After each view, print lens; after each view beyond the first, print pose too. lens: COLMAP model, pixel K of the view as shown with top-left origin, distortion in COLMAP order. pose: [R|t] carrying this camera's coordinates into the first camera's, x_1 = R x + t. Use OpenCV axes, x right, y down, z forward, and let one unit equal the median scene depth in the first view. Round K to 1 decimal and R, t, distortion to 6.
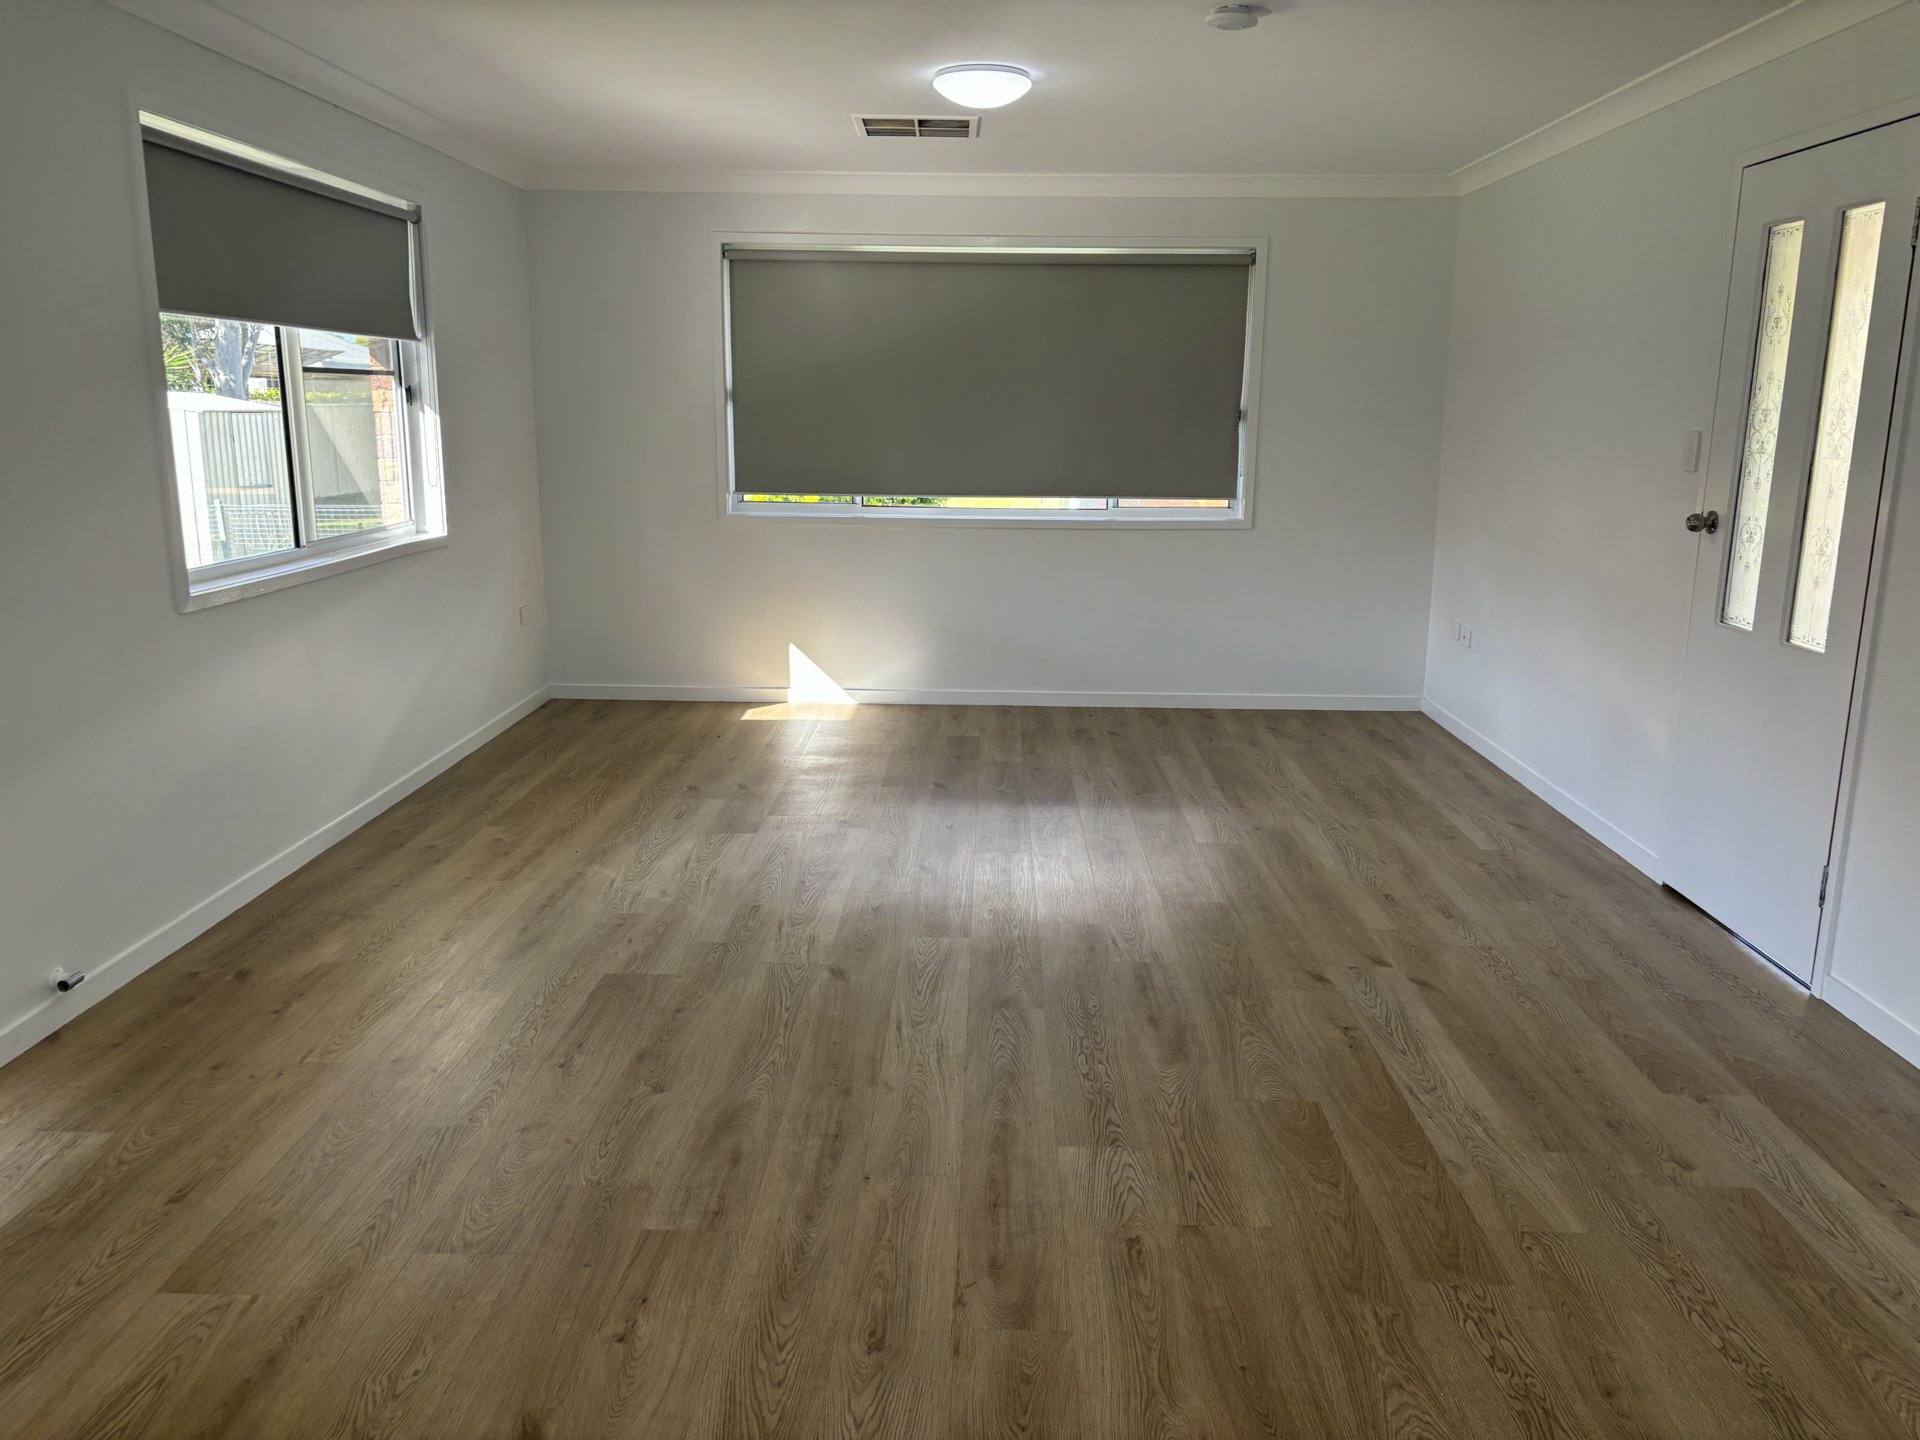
lens RADIAL K [[1445.9, 0, 960.0], [0, 1445.9, 720.0], [0, 0, 1]] dist [0.104493, -0.122171]
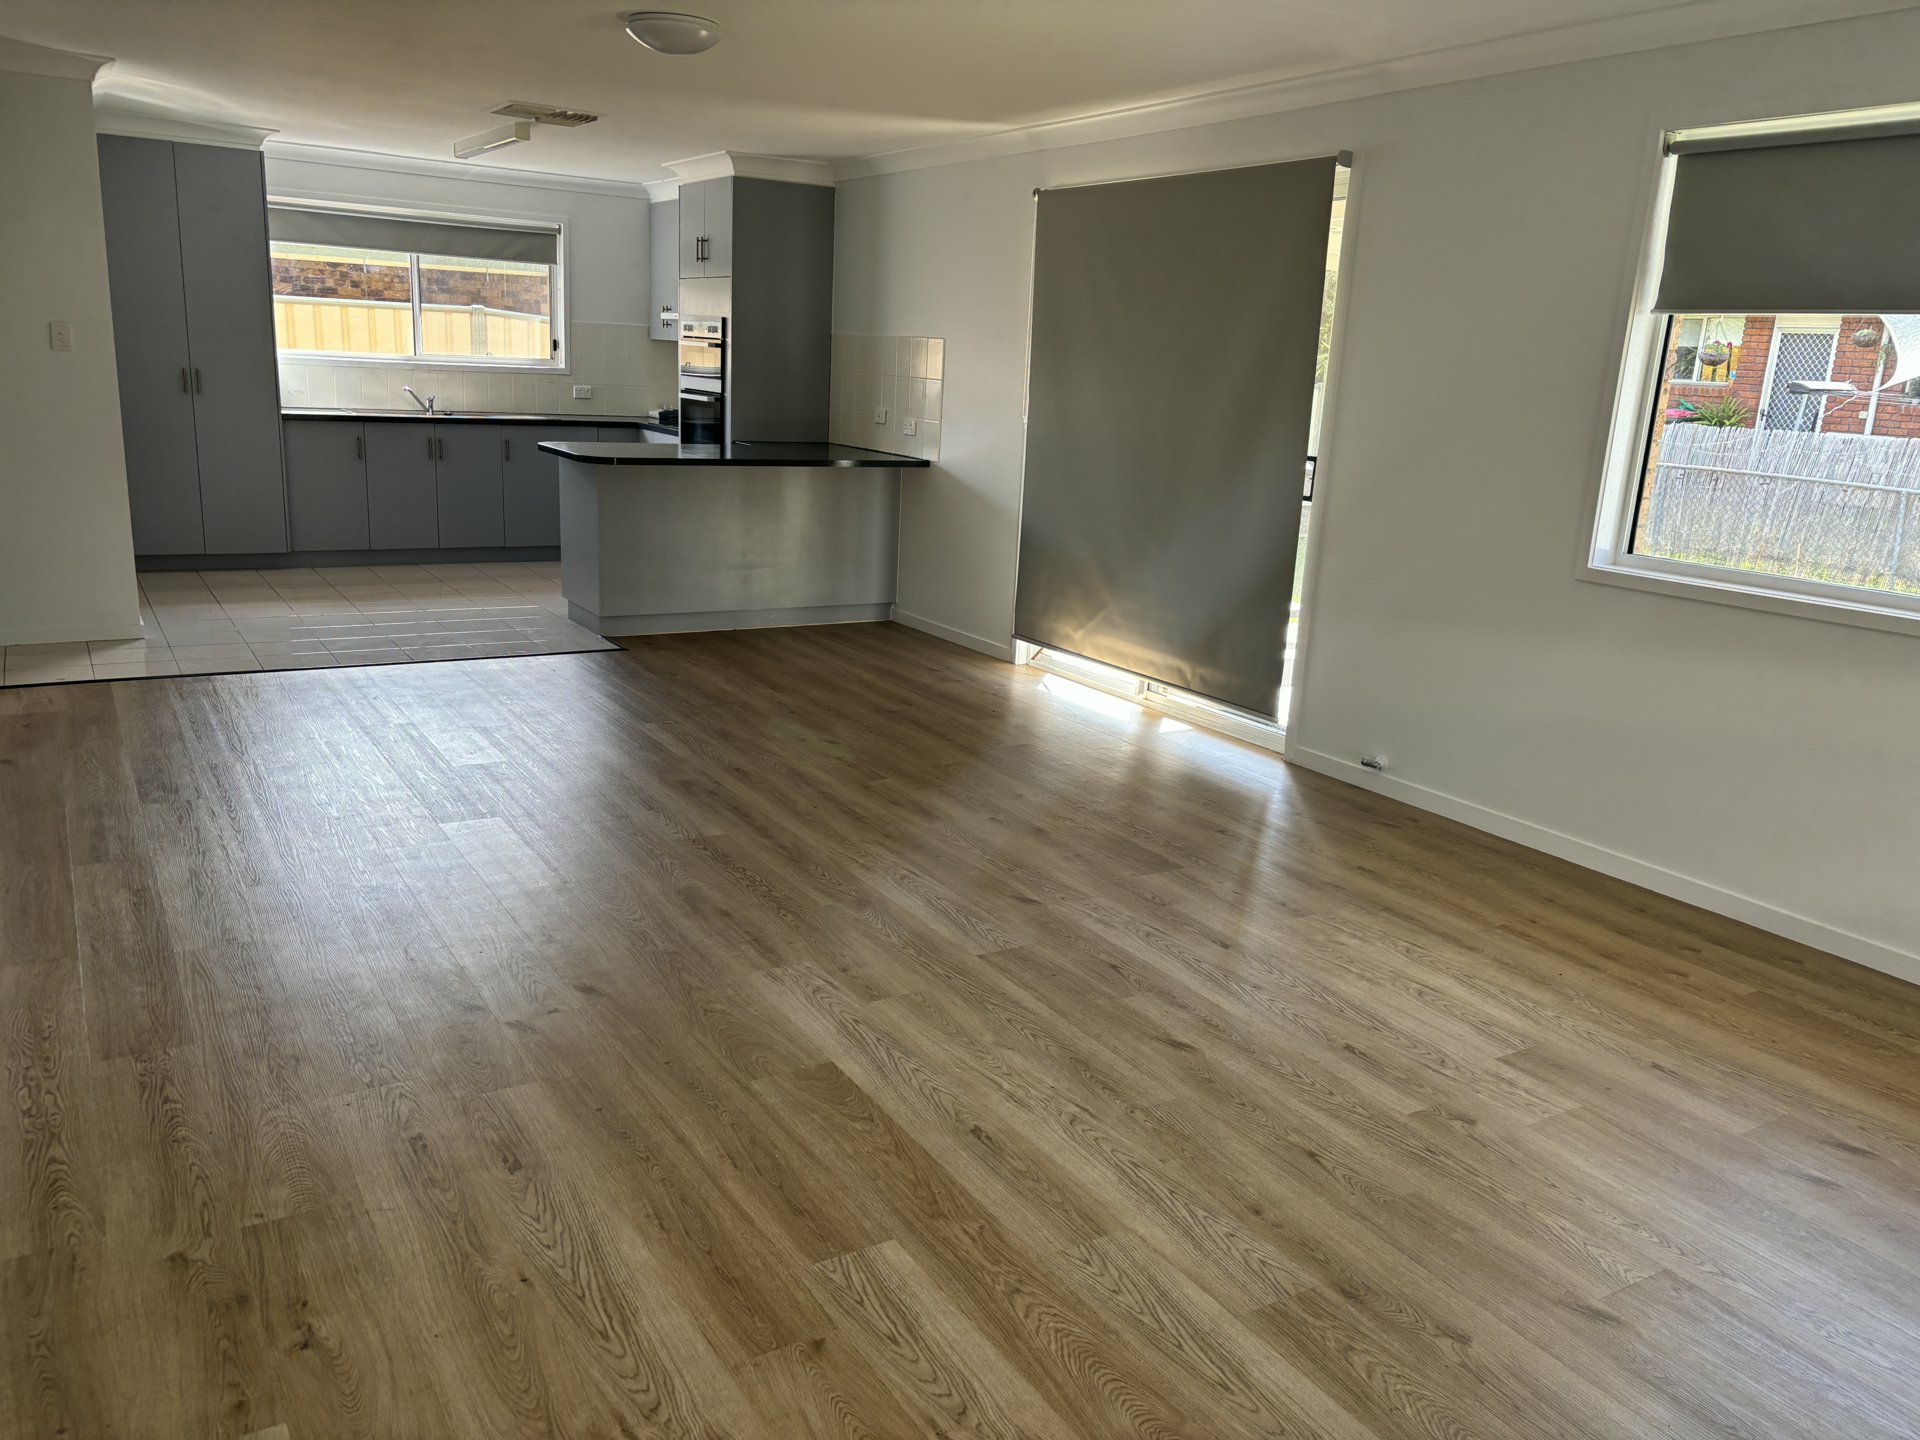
lens RADIAL K [[1445.9, 0, 960.0], [0, 1445.9, 720.0], [0, 0, 1]] dist [0.104493, -0.122171]
pose [[-0.836631, 0.085448, -0.541061, 0.454540], [-0.169889, 0.898572, 0.404605, -0.320134], [0.520755, 0.430426, -0.737257, 1.476245]]
